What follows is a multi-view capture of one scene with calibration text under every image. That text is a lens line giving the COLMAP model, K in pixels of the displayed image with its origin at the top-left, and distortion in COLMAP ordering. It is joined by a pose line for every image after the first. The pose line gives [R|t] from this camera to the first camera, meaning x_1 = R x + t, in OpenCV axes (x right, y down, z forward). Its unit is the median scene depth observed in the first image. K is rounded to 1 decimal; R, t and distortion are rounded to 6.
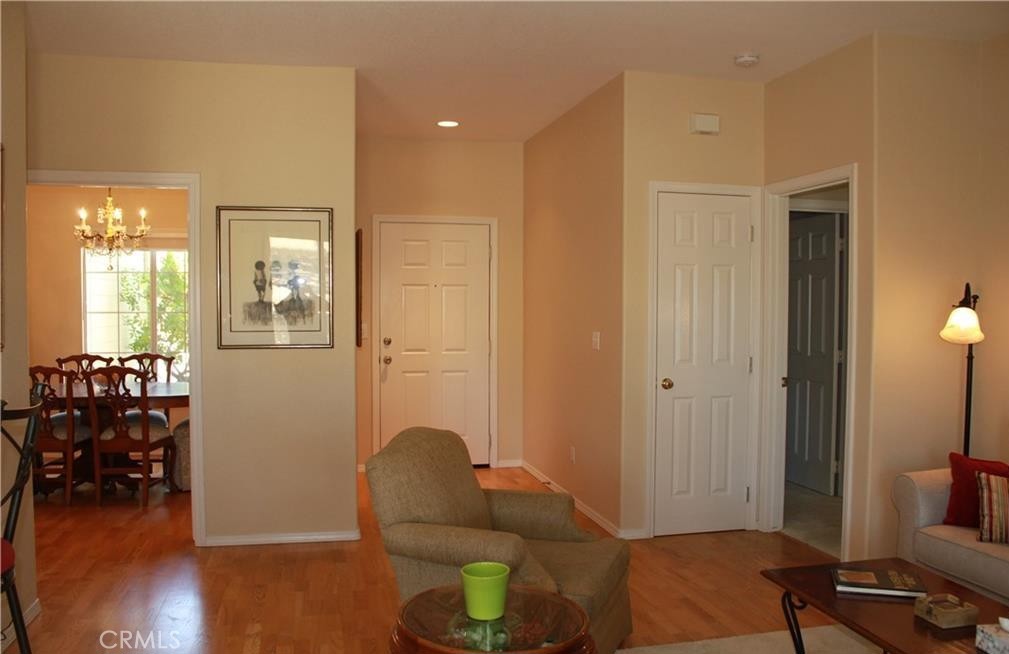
lens RADIAL K [[843.4, 0, 507.4], [0, 843.4, 336.9], [0, 0, 1]] dist [-0.083737, 0.005381]
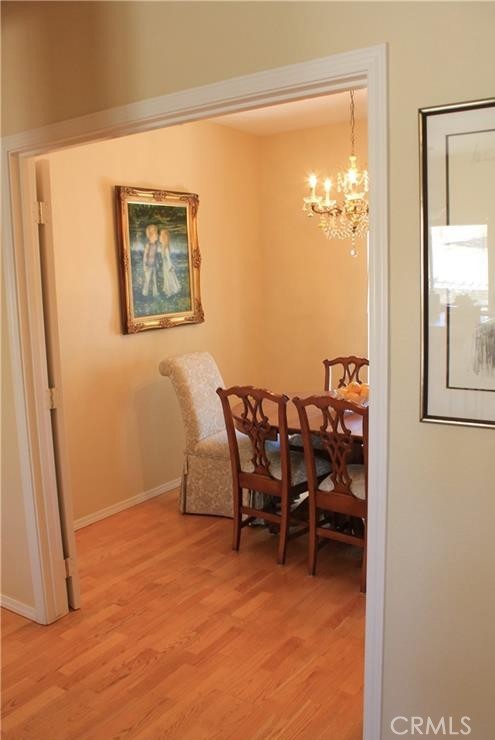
lens RADIAL K [[638.5, 0, 248.5], [0, 638.5, 374.1], [0, 0, 1]] dist [-0.161812, -0.001310]
pose [[0.676622, 0.087865, -0.731070, -0.122233], [-0.002029, 0.993074, 0.117476, -0.041792], [0.736328, -0.078004, 0.672113, 0.543634]]
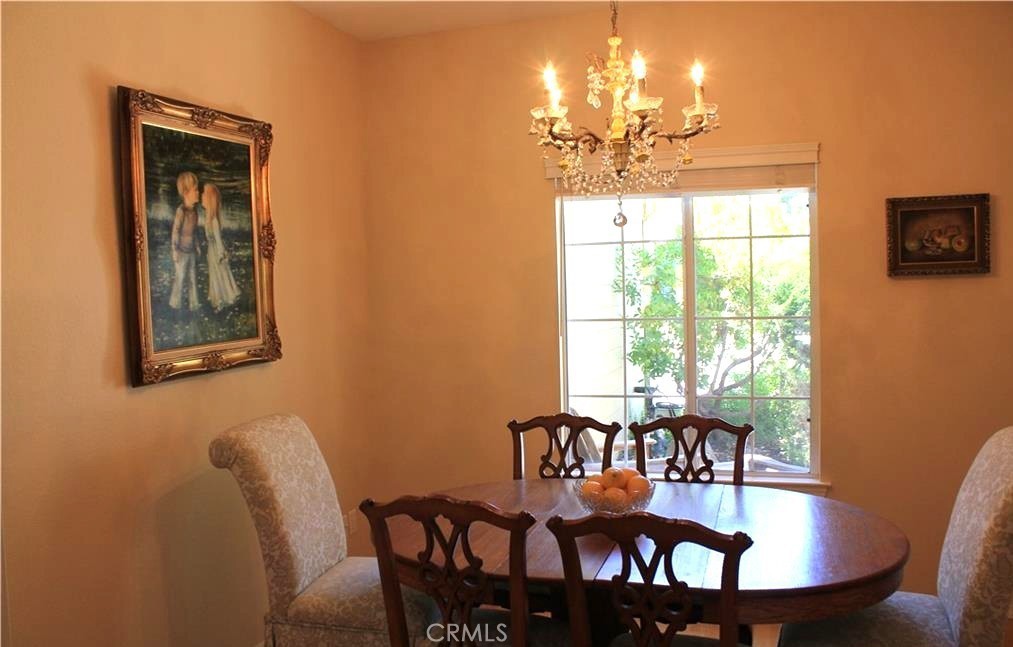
lens RADIAL K [[852.8, 0, 504.3], [0, 852.8, 334.7], [0, 0, 1]] dist [-0.133501, 0.039996]
pose [[0.851630, 0.001793, -0.524141, -0.319888], [0.007689, 0.999844, 0.015914, -0.036585], [0.524088, -0.017583, 0.851483, 0.636255]]
